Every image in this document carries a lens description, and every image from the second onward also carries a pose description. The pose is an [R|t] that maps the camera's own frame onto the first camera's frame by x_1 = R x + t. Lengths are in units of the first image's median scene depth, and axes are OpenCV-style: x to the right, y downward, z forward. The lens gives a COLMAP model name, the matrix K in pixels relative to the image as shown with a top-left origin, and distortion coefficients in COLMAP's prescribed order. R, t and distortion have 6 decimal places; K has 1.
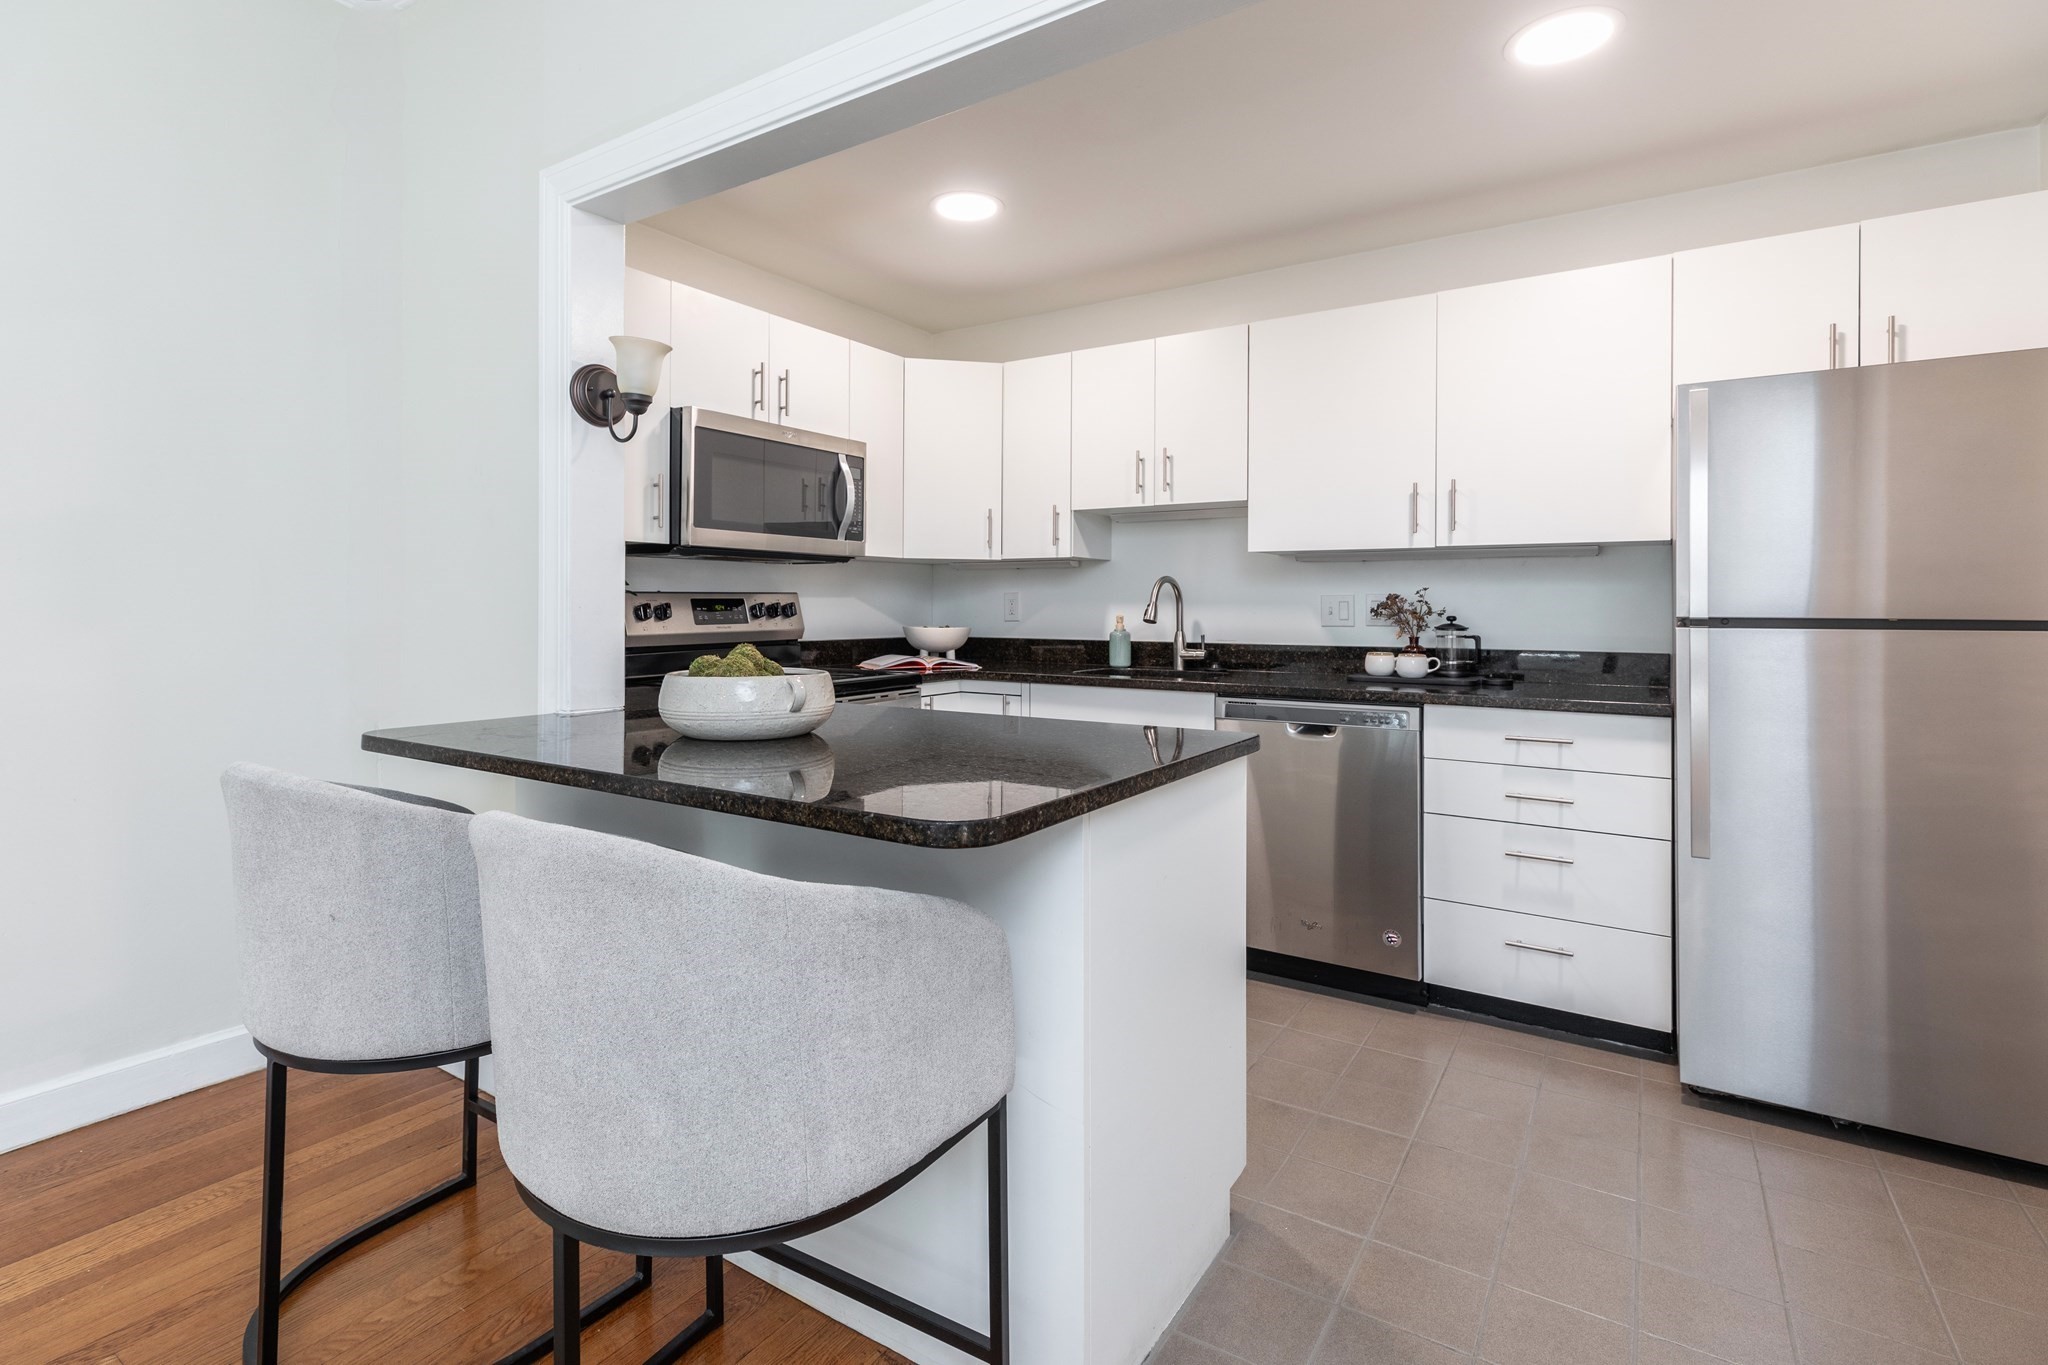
lens RADIAL K [[954.6, 0, 1002.6], [0, 954.6, 608.6], [0, 0, 1]] dist [0.004423, 0.000463]
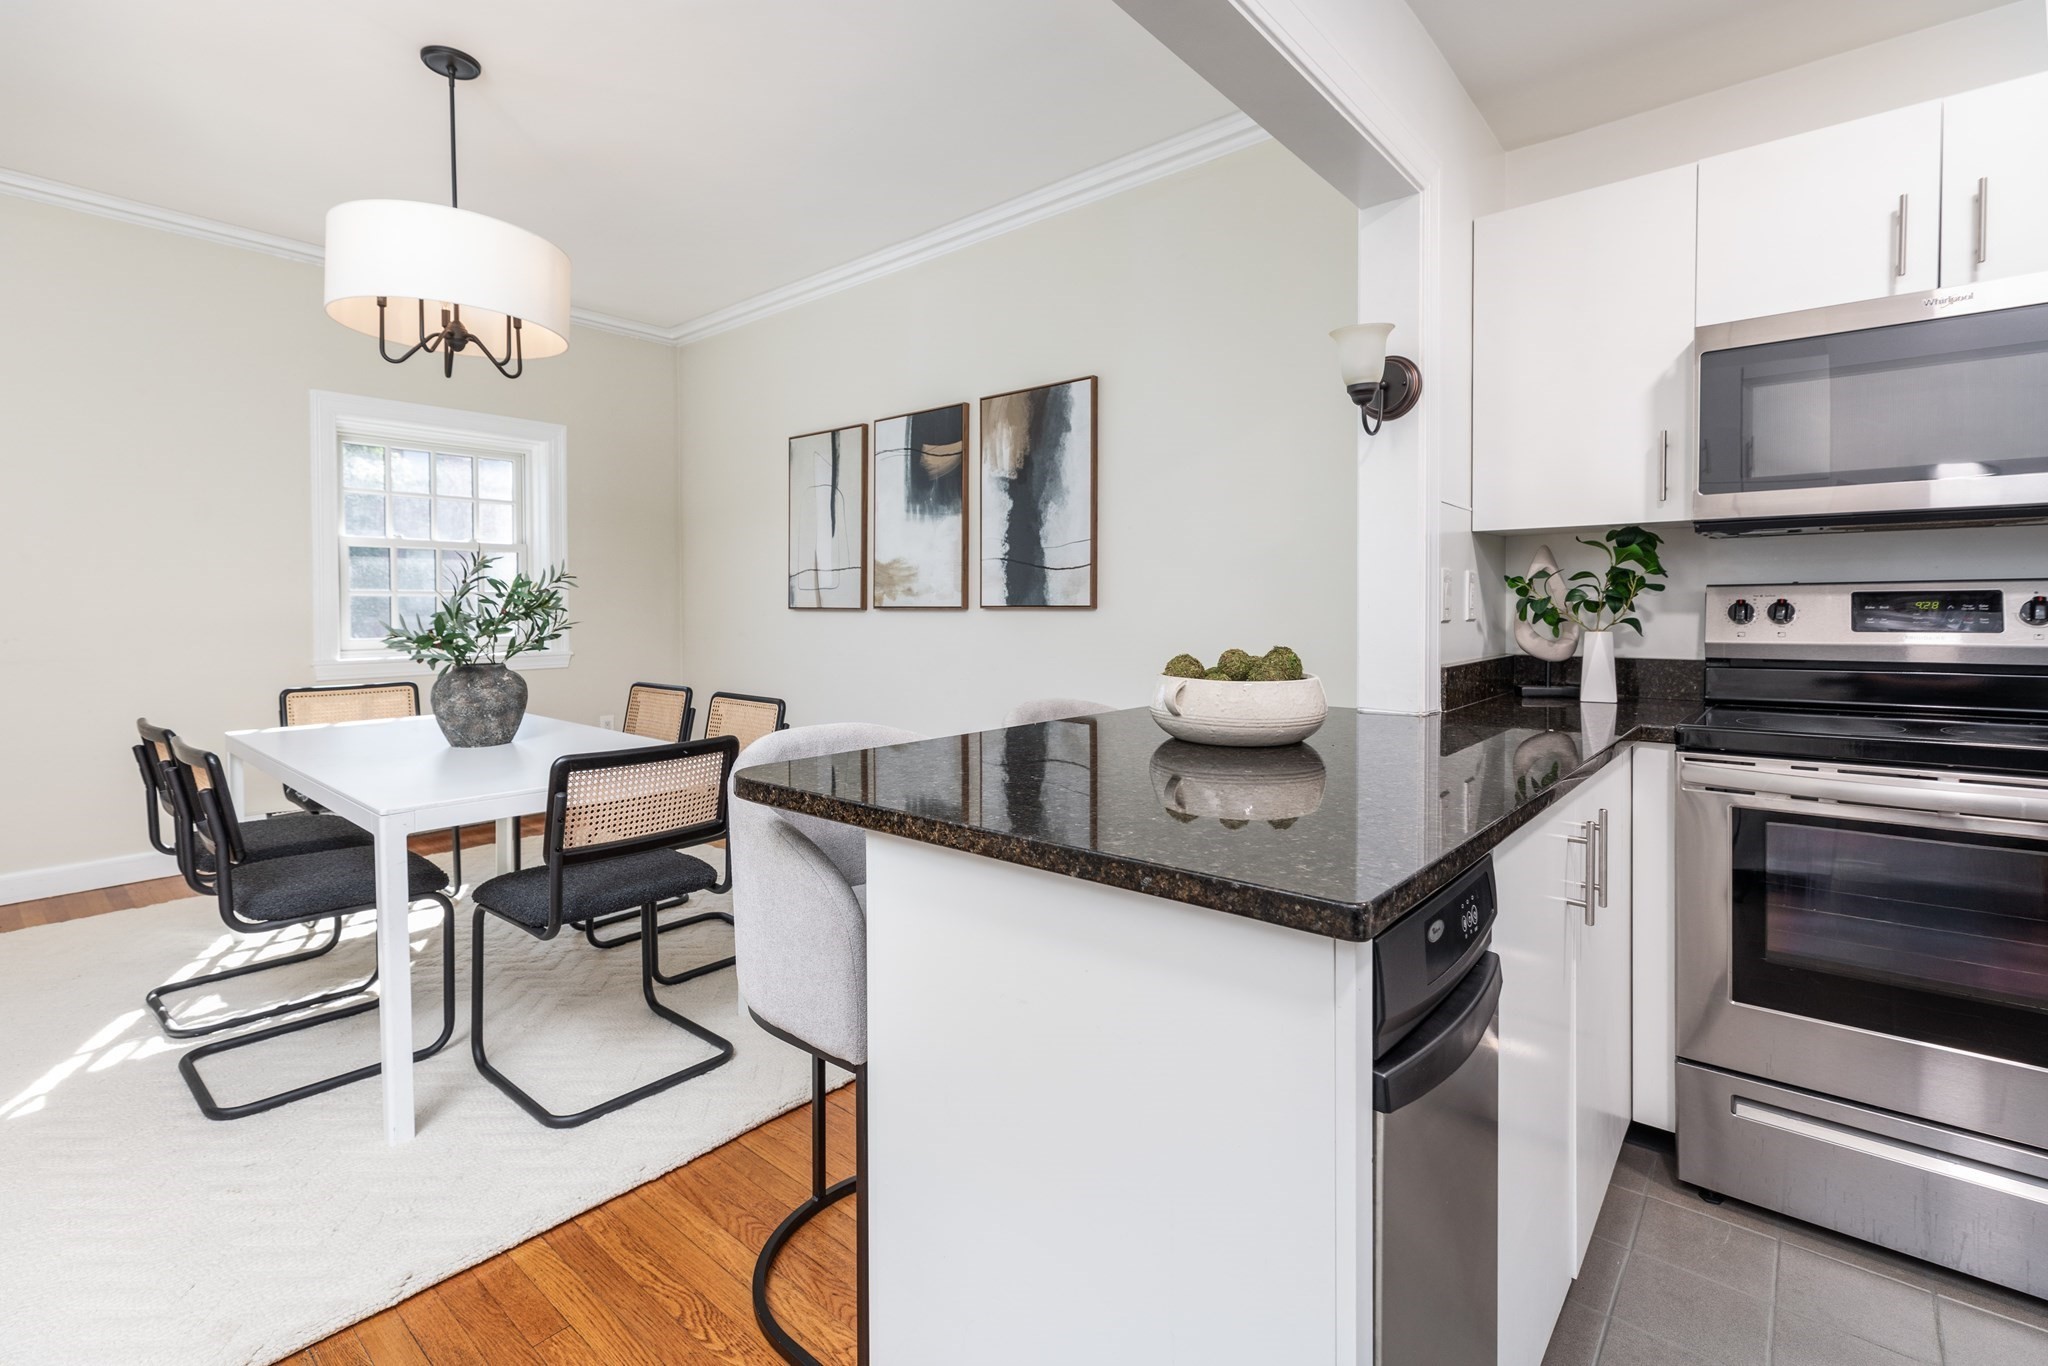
lens RADIAL K [[954.6, 0, 1002.6], [0, 954.6, 609.1], [0, 0, 1]] dist [0.004423, 0.000463]
pose [[-0.134701, -0.000534, -0.990886, 0.423713], [-0.002252, 0.999997, -0.000233, 0.002887], [0.990884, 0.002200, -0.134702, 0.517783]]
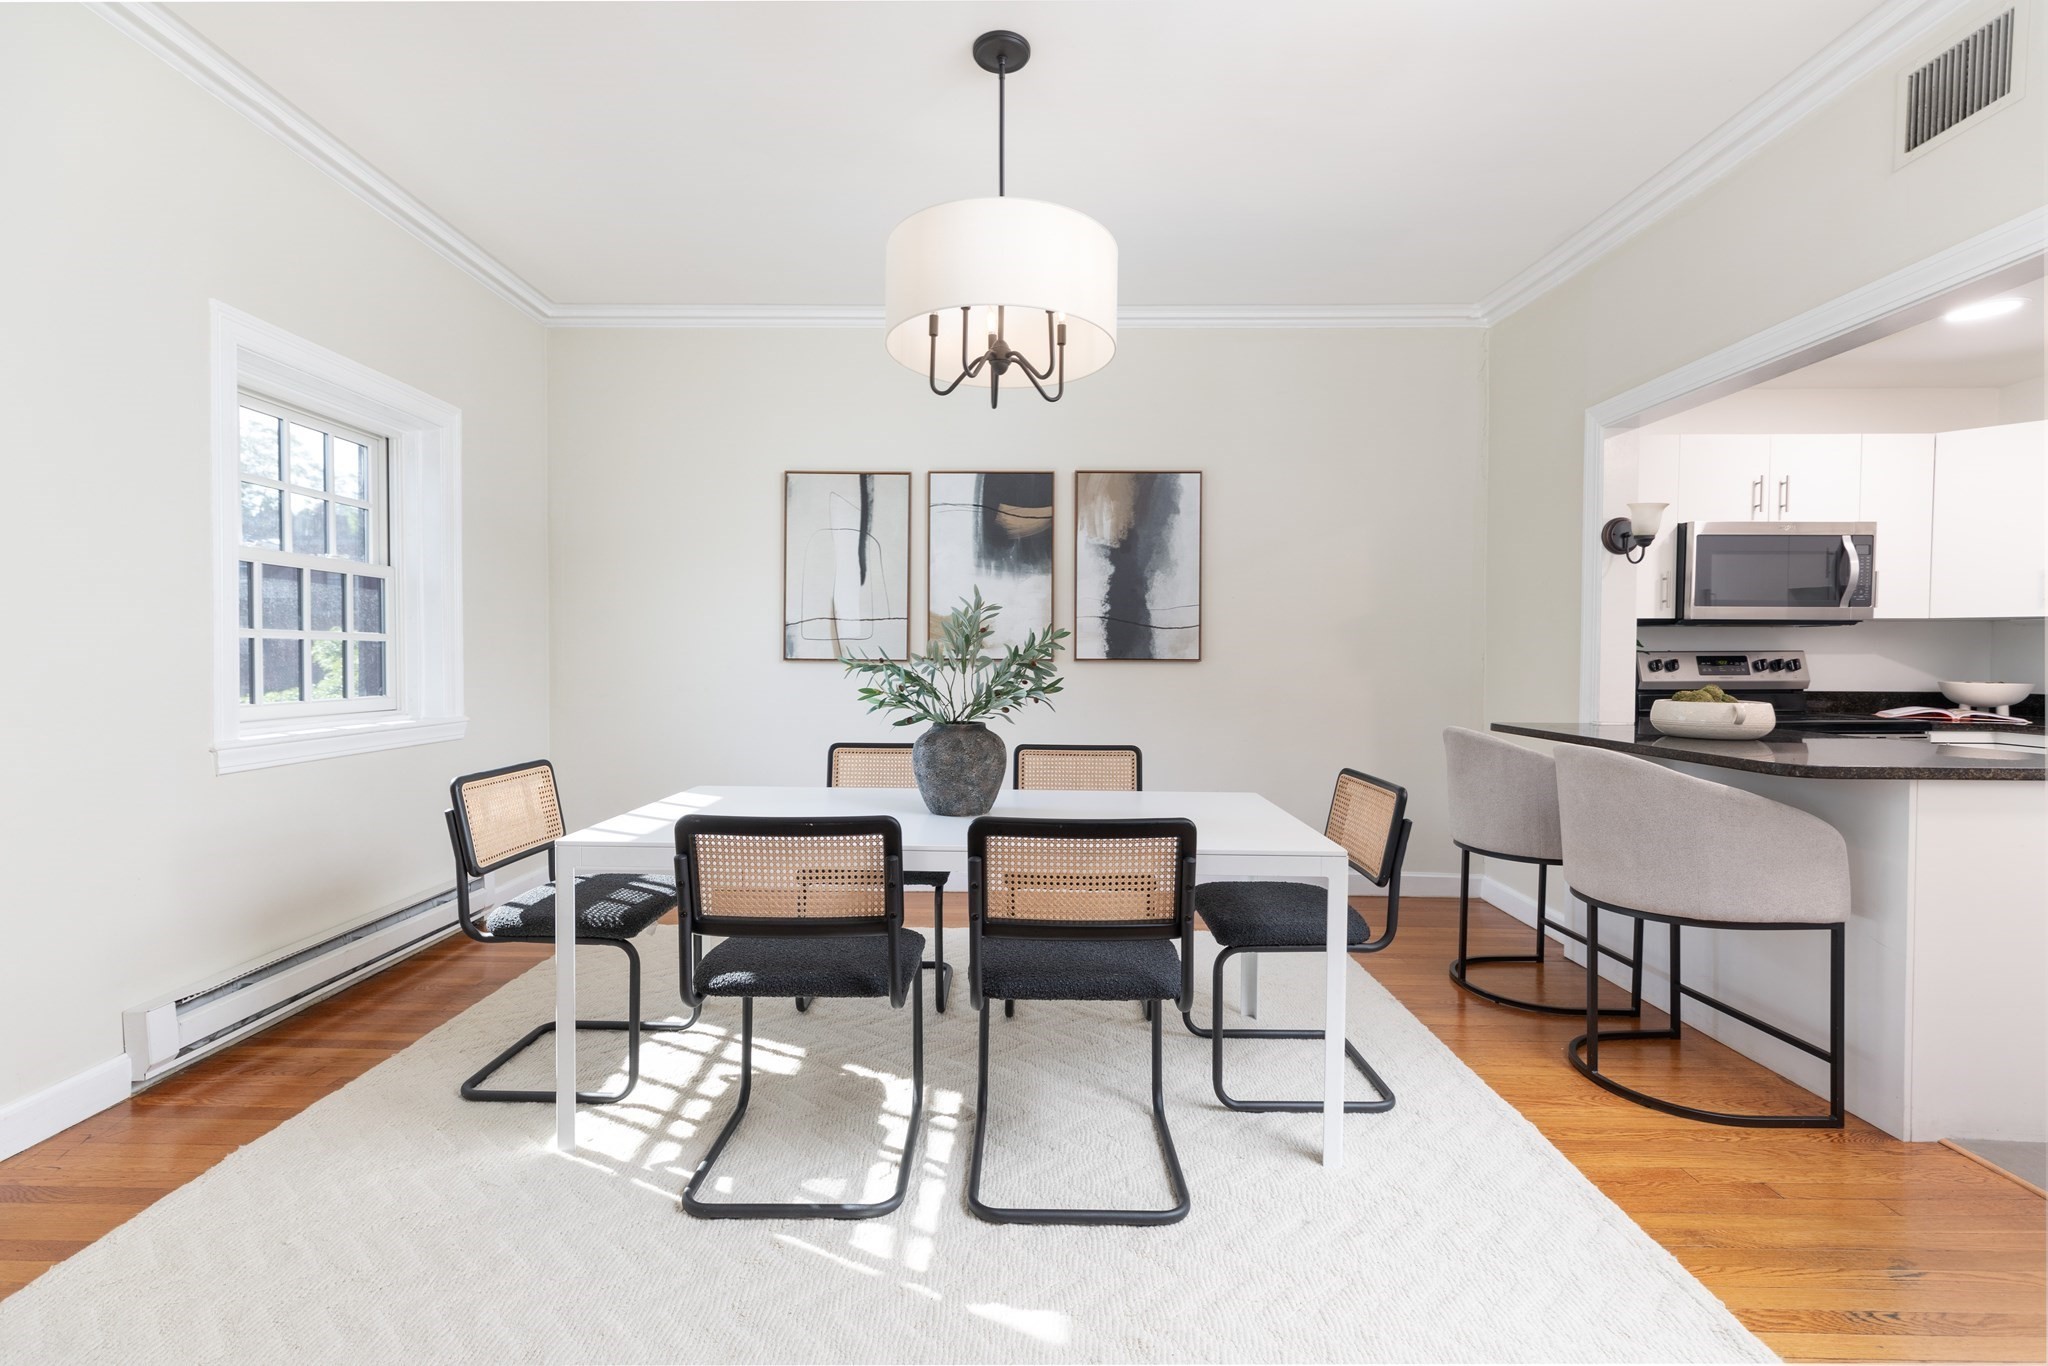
lens RADIAL K [[895.8, 0, 1036.2], [0, 895.8, 668.7], [0, 0, 1]] dist [-0.002189, -0.000113]
pose [[0.546188, 0.012806, -0.837565, 0.236049], [-0.005494, 0.999916, 0.011706, -0.002054], [0.837645, -0.001792, 0.546212, -0.502777]]
